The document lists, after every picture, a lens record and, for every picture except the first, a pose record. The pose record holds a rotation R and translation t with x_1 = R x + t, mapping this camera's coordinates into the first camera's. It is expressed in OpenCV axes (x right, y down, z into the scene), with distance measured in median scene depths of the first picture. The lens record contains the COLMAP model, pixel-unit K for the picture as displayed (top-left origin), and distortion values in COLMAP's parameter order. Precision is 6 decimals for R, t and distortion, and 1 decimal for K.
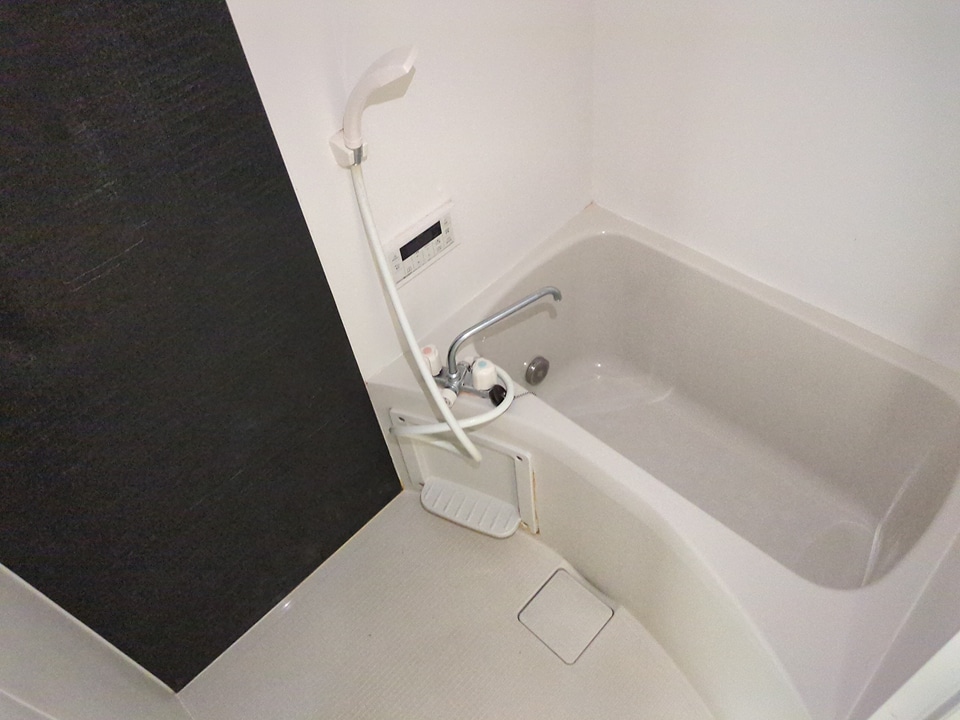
lens RADIAL K [[716.1, 0, 476.8], [0, 716.1, 359.4], [0, 0, 1]] dist [0.032995, -0.011119]
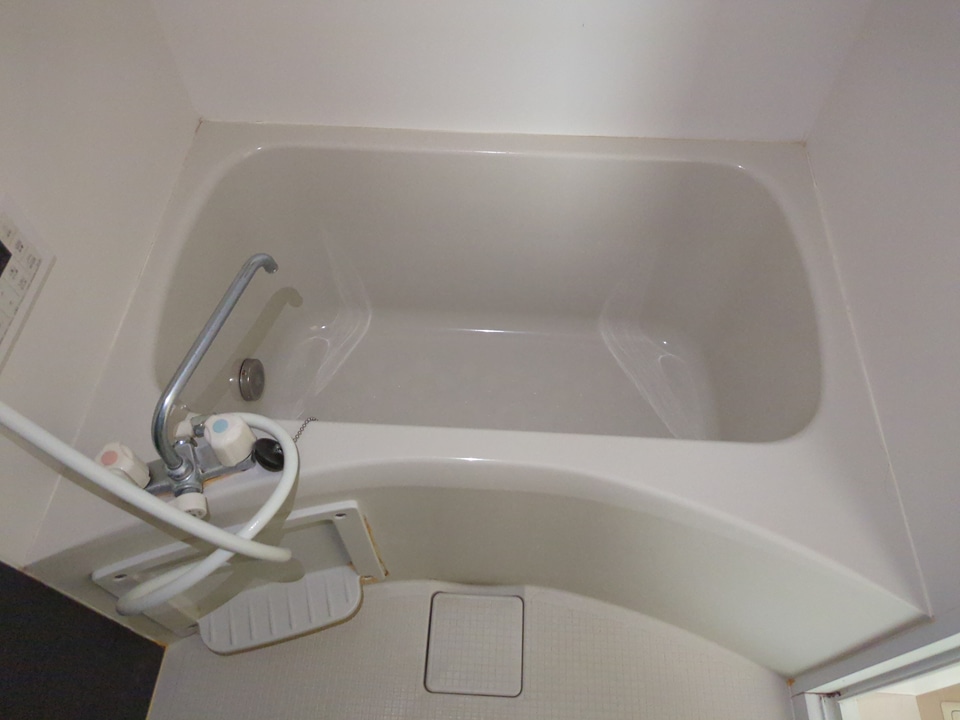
lens RADIAL K [[716.1, 0, 484.7], [0, 716.1, 356.3], [0, 0, 1]] dist [0.032995, -0.011119]
pose [[0.742137, -0.498894, 0.447592, -0.064062], [0.449998, 0.865787, 0.218895, -0.071086], [-0.496724, 0.038965, 0.867033, 0.368316]]
